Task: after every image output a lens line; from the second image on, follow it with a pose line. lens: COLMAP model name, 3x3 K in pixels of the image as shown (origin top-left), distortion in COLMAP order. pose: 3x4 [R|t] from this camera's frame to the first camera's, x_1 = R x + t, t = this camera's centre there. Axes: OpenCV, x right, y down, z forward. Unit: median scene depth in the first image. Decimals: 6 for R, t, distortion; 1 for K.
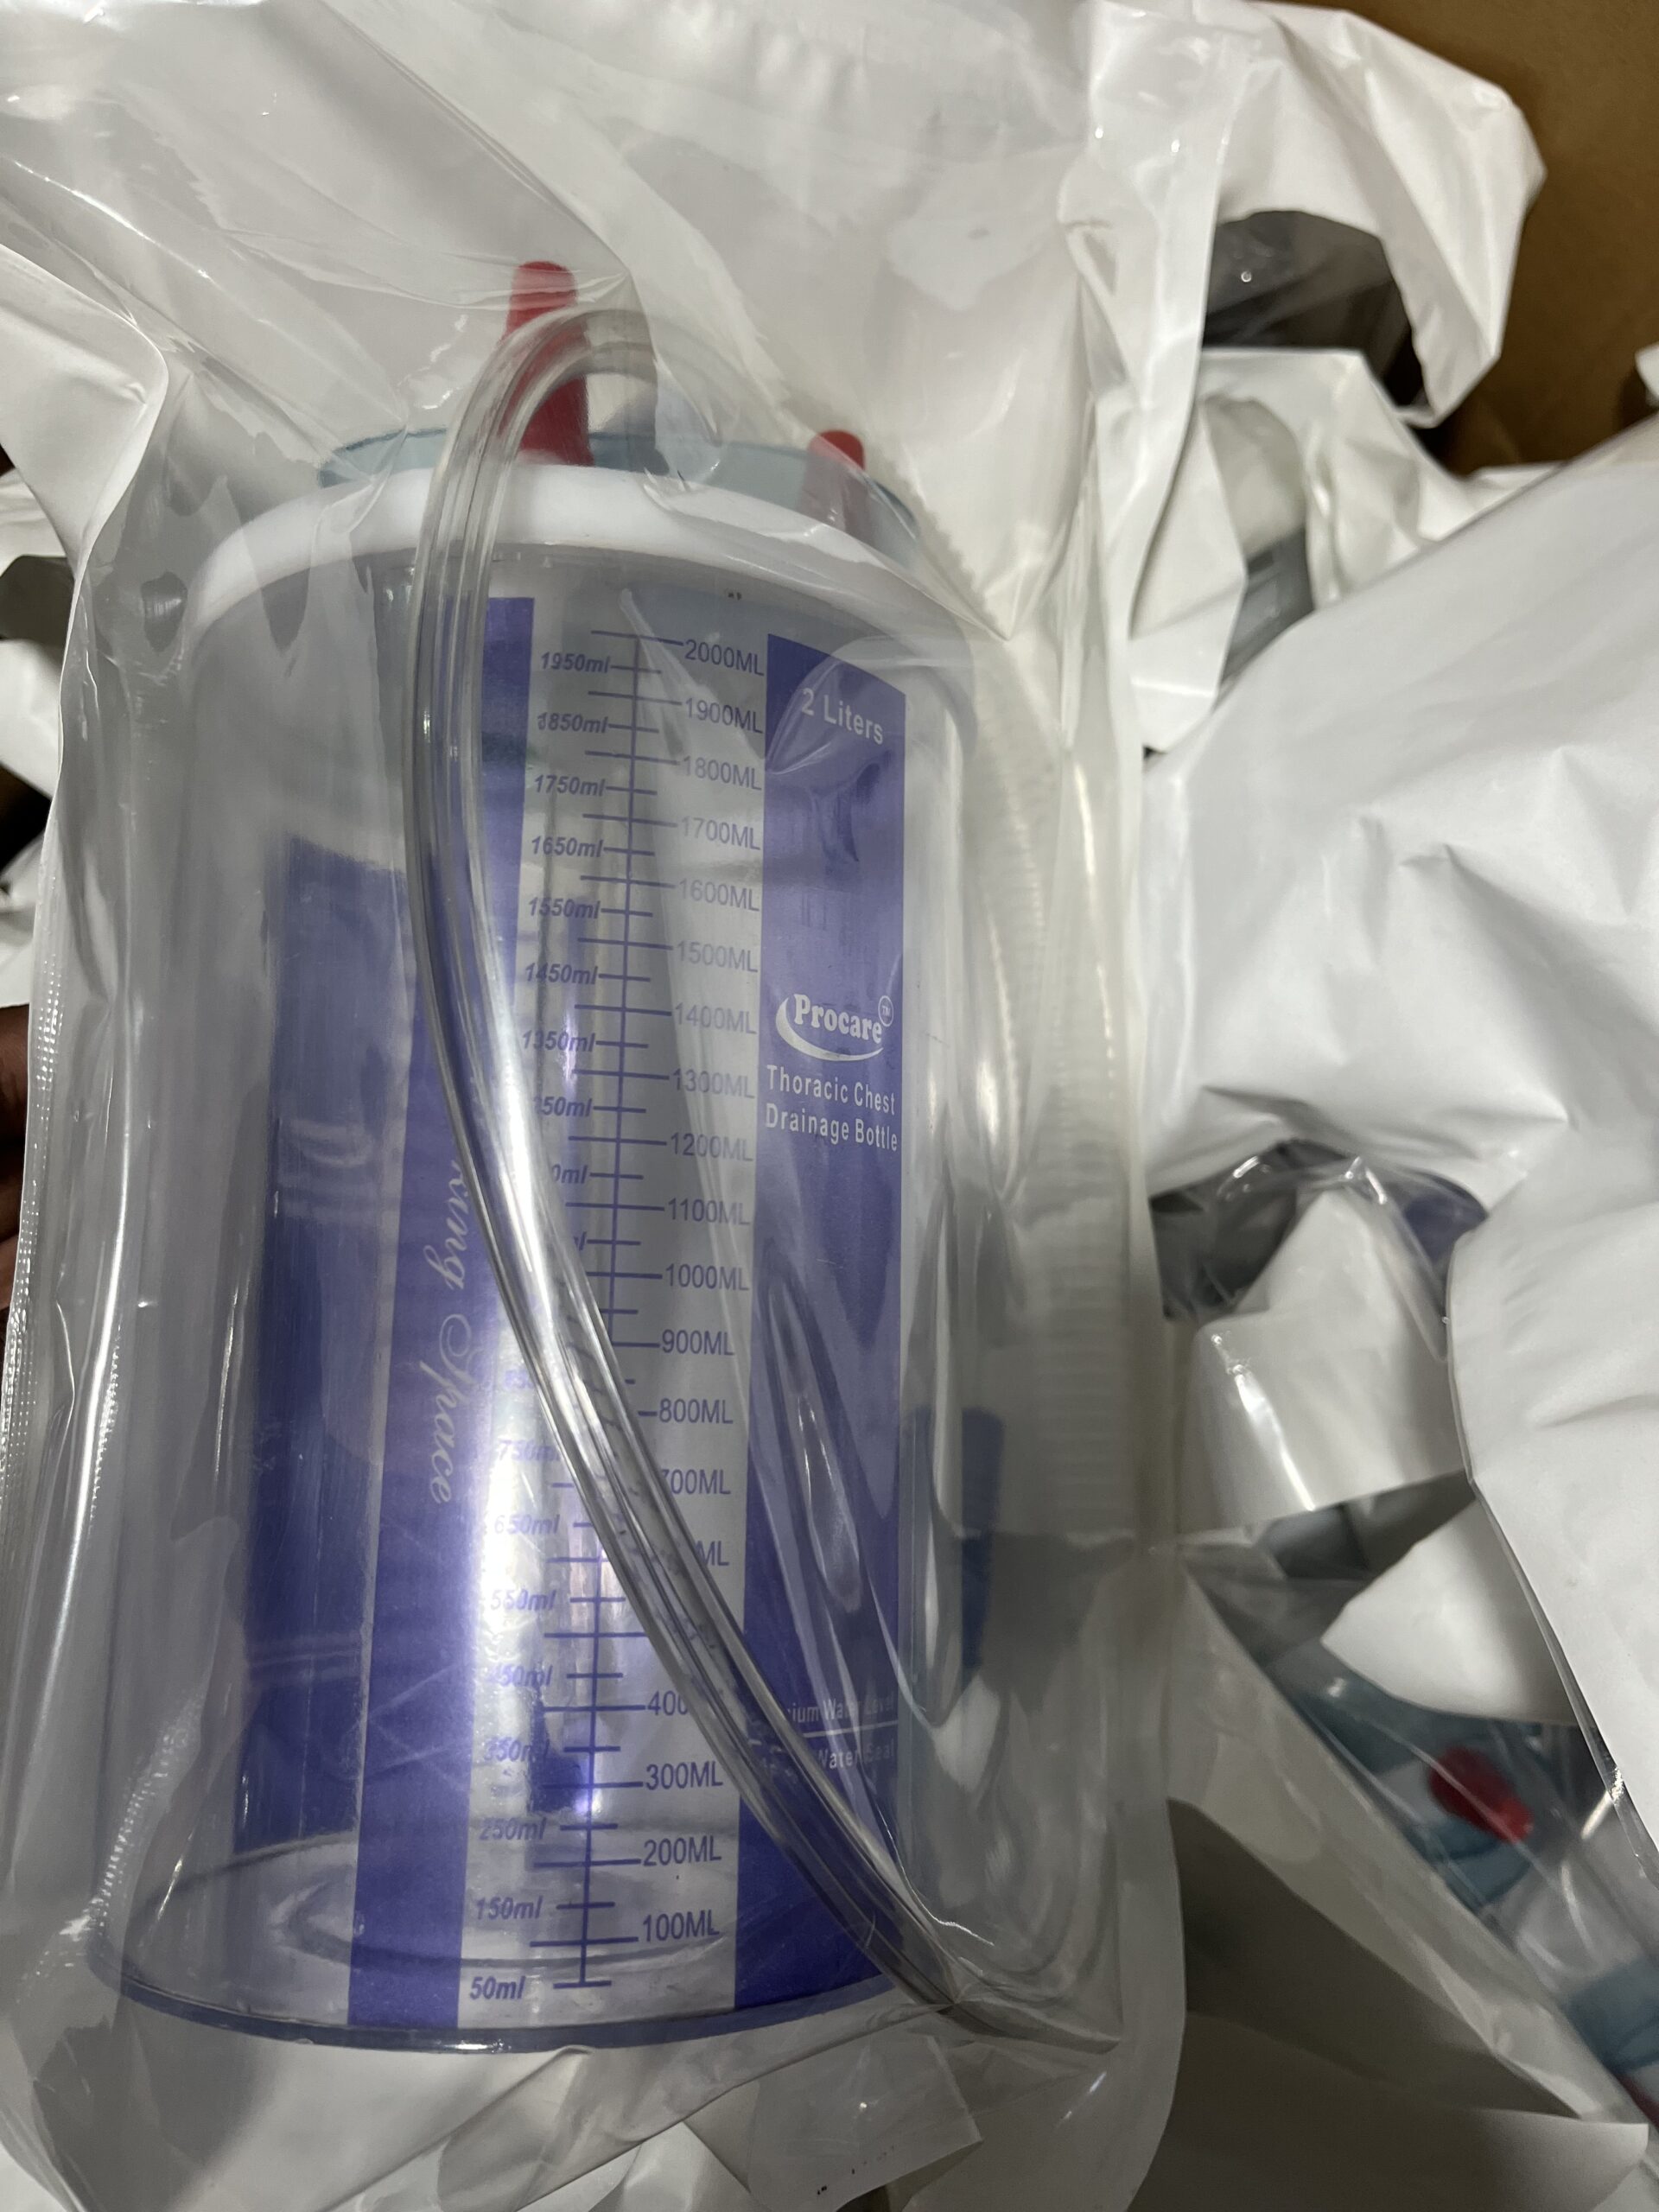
lens RADIAL K [[1674.4, 0, 829.3], [0, 1674.4, 1103.1], [0, 0, 1]] dist [0.001641, -0.000246]
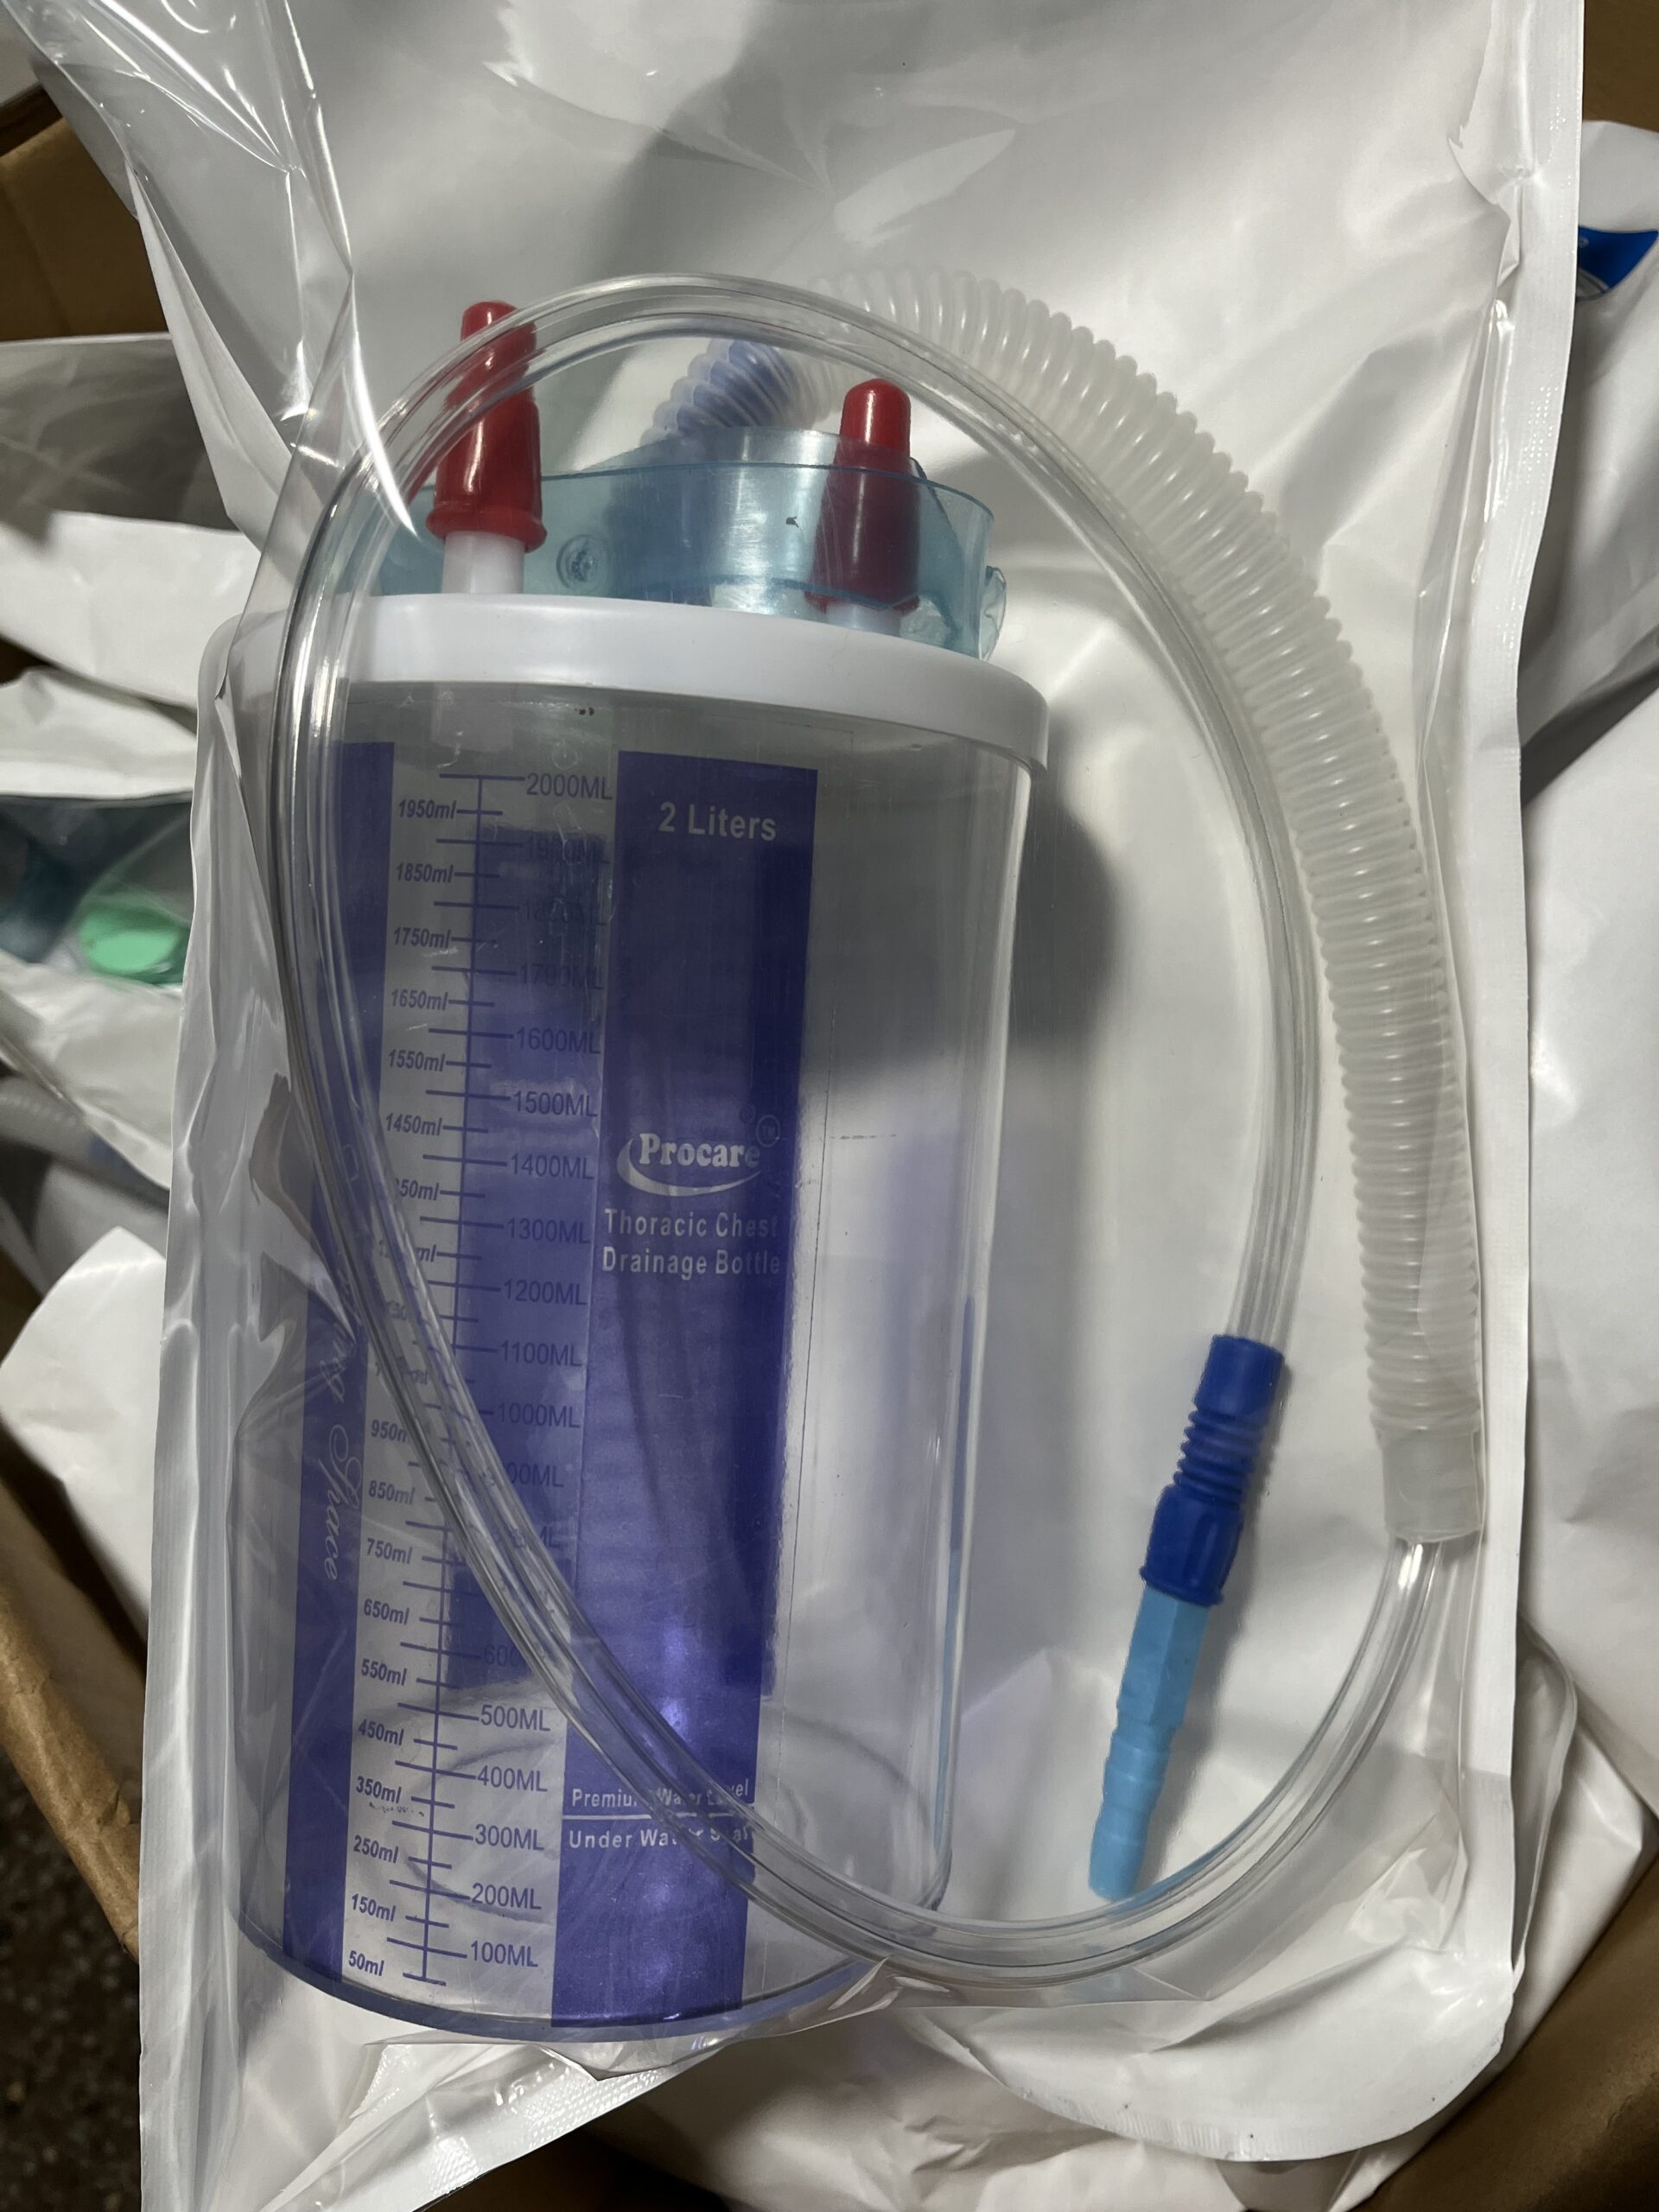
lens RADIAL K [[1674.4, 0, 830.2], [0, 1674.4, 1107.0], [0, 0, 1]] dist [0.001641, -0.000246]
pose [[0.888152, 0.067115, -0.454622, 0.536251], [0.045168, 0.971739, 0.231697, -0.309033], [0.457324, -0.226316, 0.860021, 0.193627]]
